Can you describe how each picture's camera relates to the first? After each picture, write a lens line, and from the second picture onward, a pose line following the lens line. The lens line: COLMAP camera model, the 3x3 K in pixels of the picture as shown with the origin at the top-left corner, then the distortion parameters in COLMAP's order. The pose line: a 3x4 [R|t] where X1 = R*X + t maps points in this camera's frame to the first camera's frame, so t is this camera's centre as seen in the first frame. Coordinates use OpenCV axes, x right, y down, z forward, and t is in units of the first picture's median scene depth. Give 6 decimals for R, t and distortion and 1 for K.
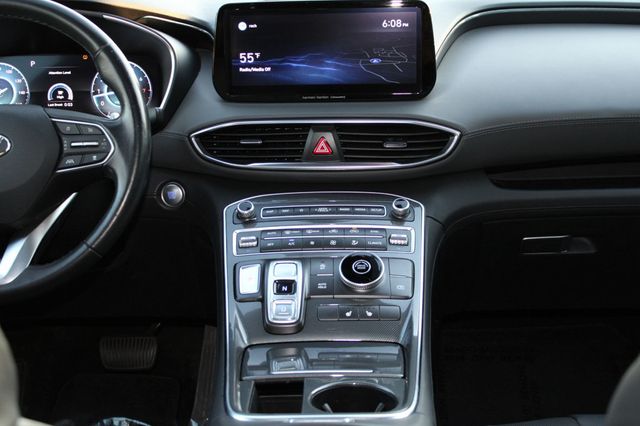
lens RADIAL K [[974.8, 0, 320.0], [0, 974.8, 213.0], [0, 0, 1]] dist [-0.023587, 0.035963]
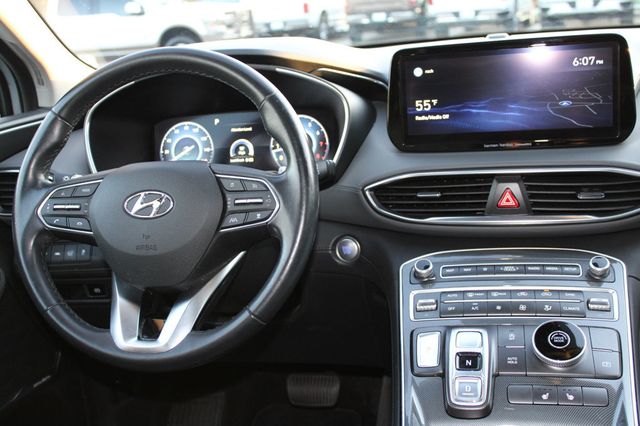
lens RADIAL K [[725.5, 0, 320.0], [0, 725.5, 213.0], [0, 0, 1]] dist [-0.083653, 0.022313]
pose [[0.976724, -0.010388, -0.214249, -0.024751], [0.002710, 0.999345, -0.036098, -0.031455], [0.214484, 0.034677, 0.976112, 0.310603]]
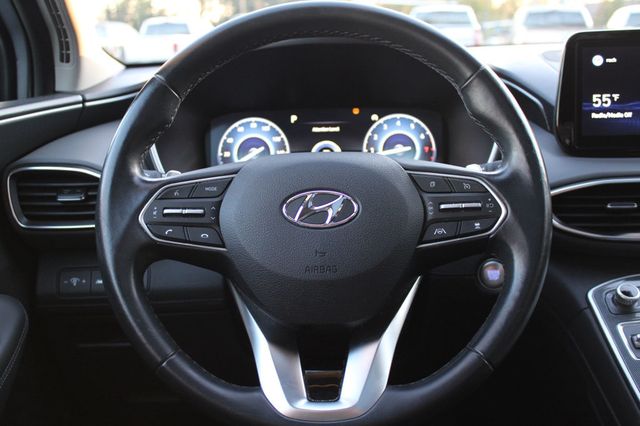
lens RADIAL K [[696.1, 0, 320.0], [0, 696.1, 213.0], [0, 0, 1]] dist [-0.070857, 0.008666]
pose [[0.999871, -0.004568, -0.015409, -0.304990], [0.003198, 0.996139, -0.087734, -0.021117], [0.015750, 0.087673, 0.996025, 0.465483]]
